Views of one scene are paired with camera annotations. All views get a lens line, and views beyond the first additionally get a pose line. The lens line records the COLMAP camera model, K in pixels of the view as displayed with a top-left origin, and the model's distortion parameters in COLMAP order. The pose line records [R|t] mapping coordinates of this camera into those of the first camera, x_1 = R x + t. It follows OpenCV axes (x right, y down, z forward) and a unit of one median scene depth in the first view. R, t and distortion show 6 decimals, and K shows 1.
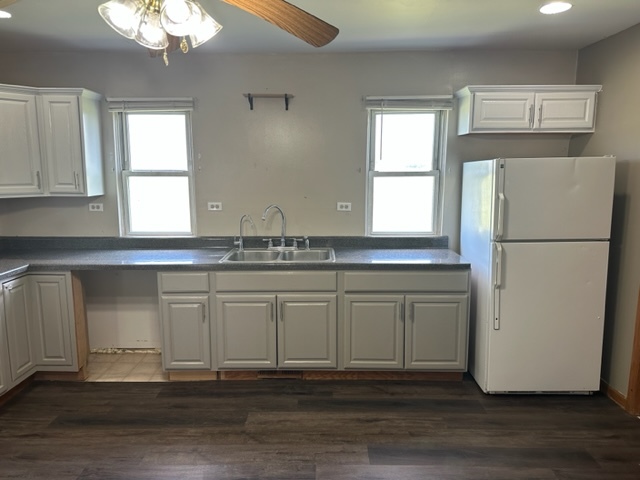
lens RADIAL K [[443.6, 0, 319.6], [0, 443.6, 241.0], [0, 0, 1]] dist [0.108807, -0.129605]
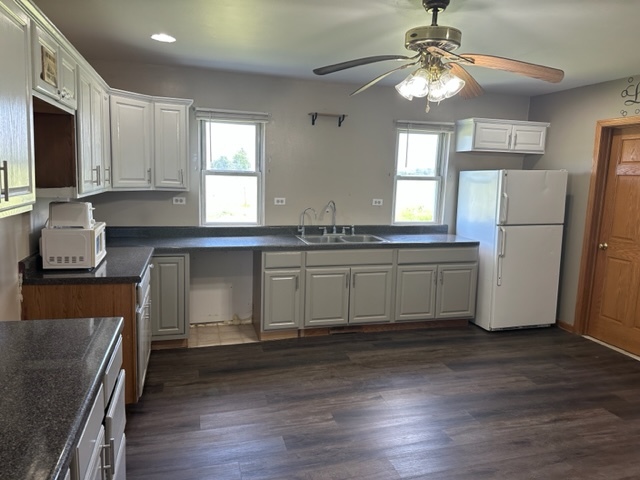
lens RADIAL K [[441.8, 0, 319.4], [0, 441.8, 242.0], [0, 0, 1]] dist [0.208340, -0.345573]
pose [[0.958388, -0.014643, 0.285094, -0.532585], [0.015203, 0.999884, 0.000250, 0.040196], [-0.285065, 0.004094, 0.958500, -0.228605]]
